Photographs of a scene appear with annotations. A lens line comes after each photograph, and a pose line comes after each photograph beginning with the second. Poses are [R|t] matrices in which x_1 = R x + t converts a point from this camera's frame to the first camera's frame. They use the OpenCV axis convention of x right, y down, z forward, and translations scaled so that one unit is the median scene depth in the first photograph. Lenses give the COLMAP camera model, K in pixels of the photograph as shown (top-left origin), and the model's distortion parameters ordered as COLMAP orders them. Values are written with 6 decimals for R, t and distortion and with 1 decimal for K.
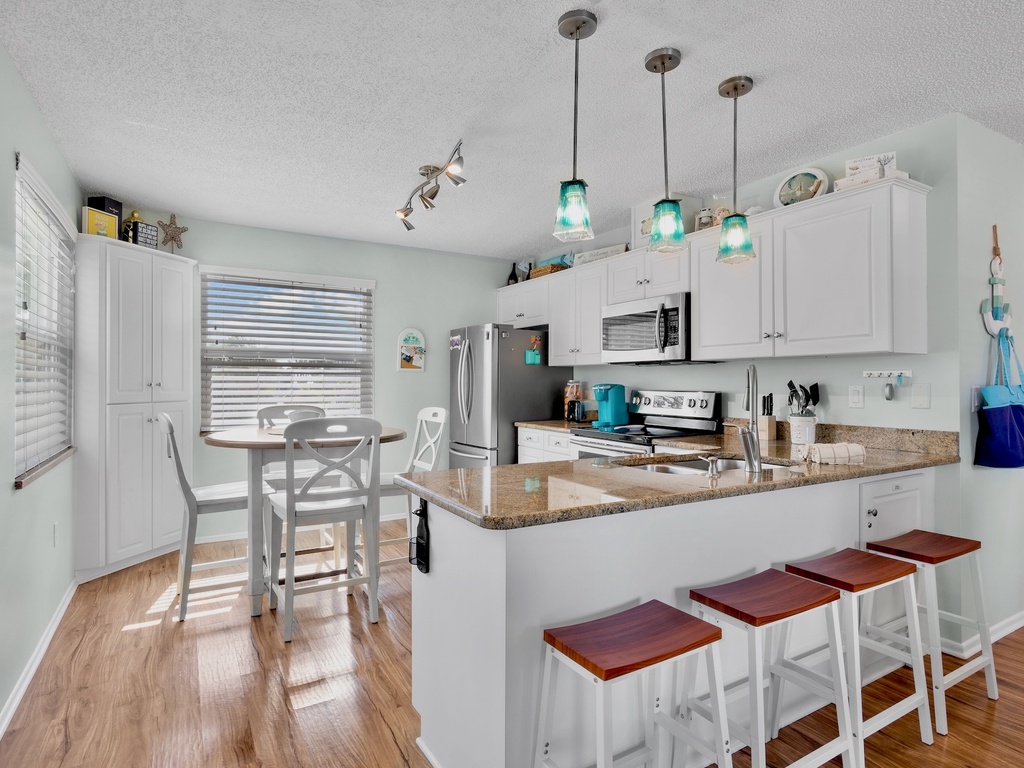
lens RADIAL K [[561.3, 0, 509.8], [0, 561.3, 383.7], [0, 0, 1]] dist [-0.006533, -0.000635]
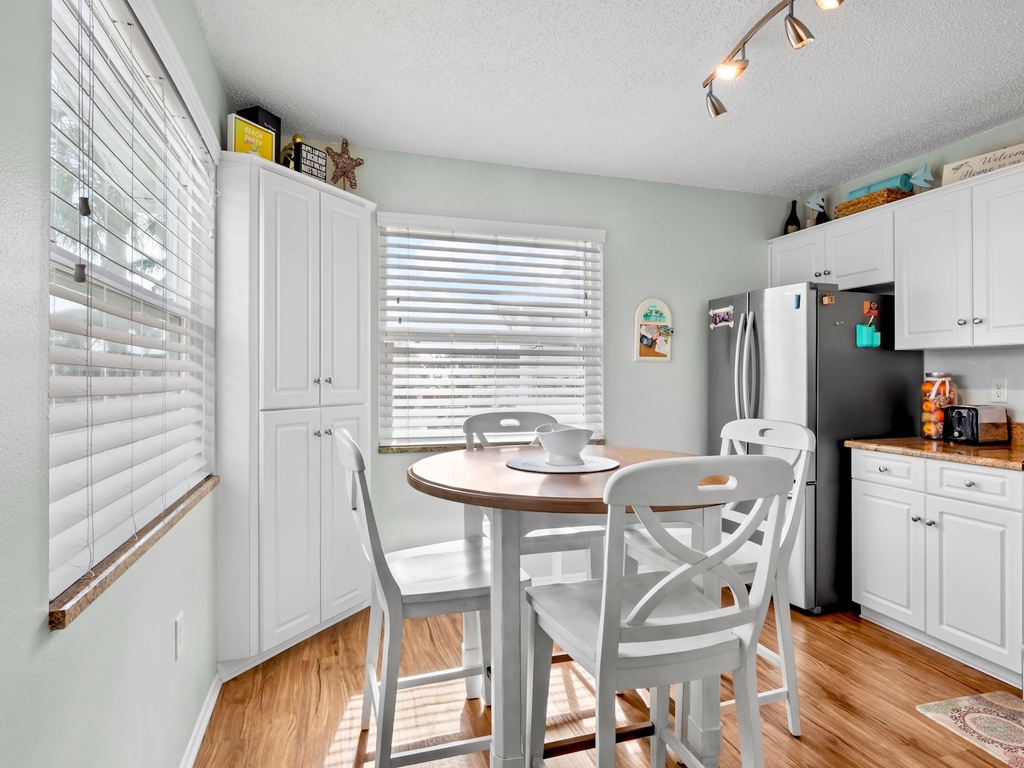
lens RADIAL K [[561.3, 0, 506.3], [0, 561.3, 379.0], [0, 0, 1]] dist [-0.006533, -0.000635]
pose [[0.973815, -0.001412, -0.227338, -0.270911], [0.001259, 0.999999, -0.000815, 0.000521], [0.227339, 0.000508, 0.973816, 0.398102]]
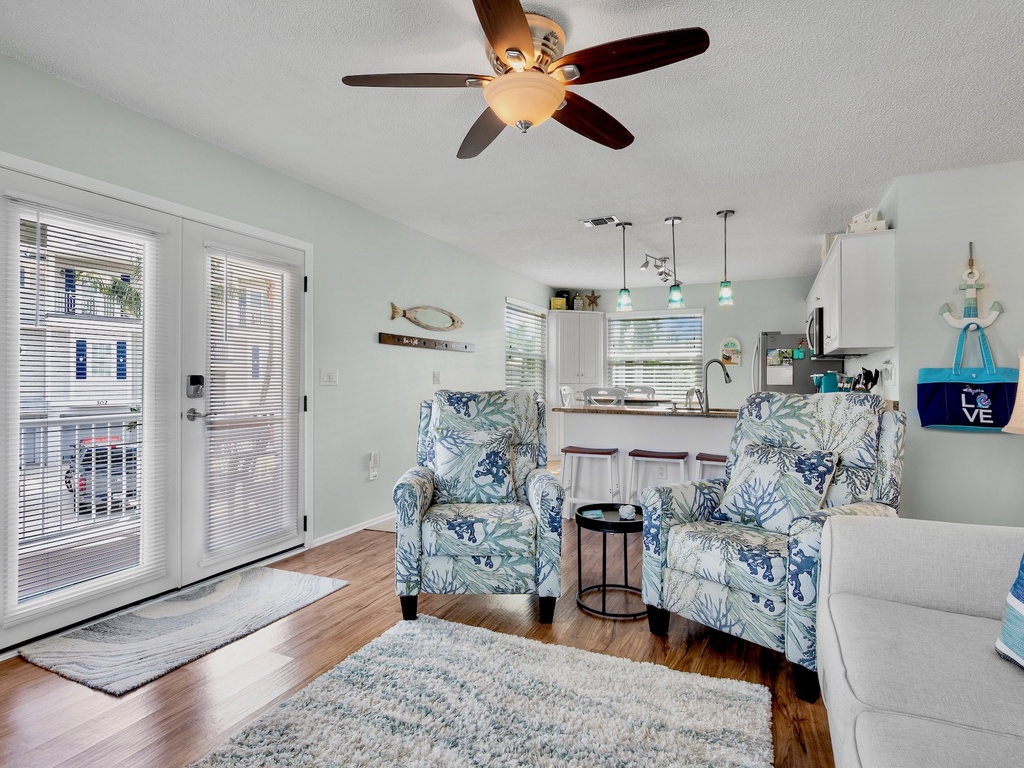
lens RADIAL K [[561.3, 0, 507.5], [0, 561.3, 381.0], [0, 0, 1]] dist [-0.006533, -0.000635]
pose [[0.568631, 0.000339, -0.822593, 0.975248], [-0.002657, 0.999995, -0.001425, 0.027447], [0.822589, 0.002996, 0.568629, -0.439893]]
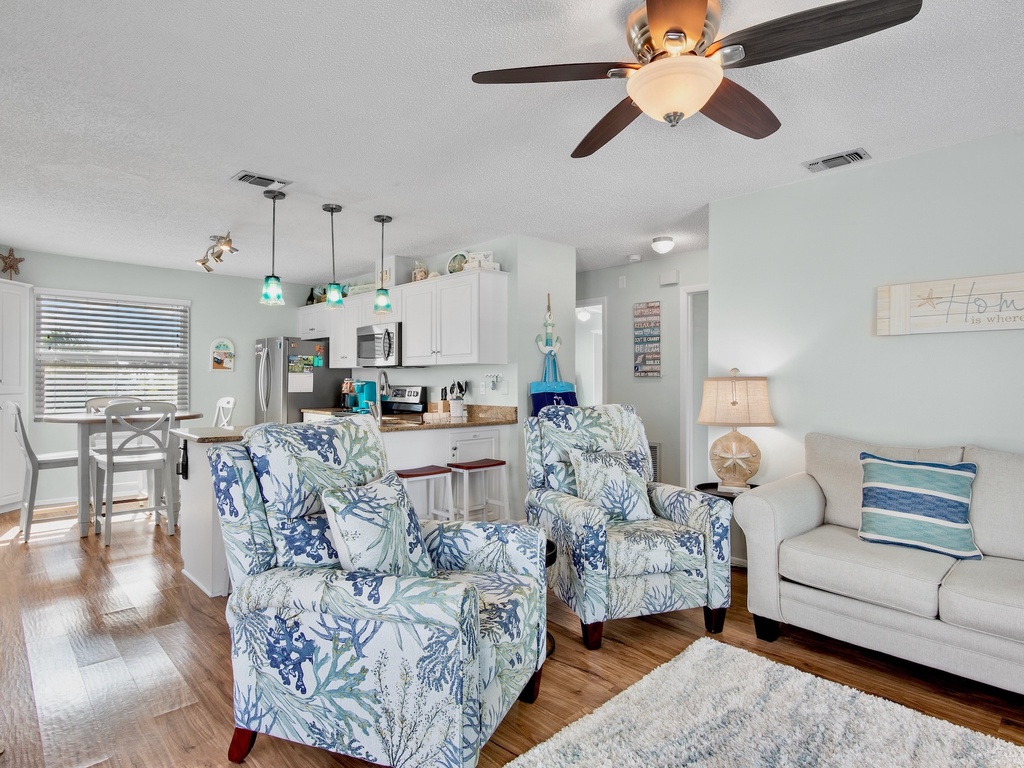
lens RADIAL K [[561.3, 0, 511.0], [0, 561.3, 379.1], [0, 0, 1]] dist [-0.006533, -0.000635]
pose [[0.974381, 0.001659, 0.224896, 0.251711], [-0.000555, 0.999987, -0.004971, 0.002632], [-0.224902, 0.004718, 0.974370, -0.557582]]
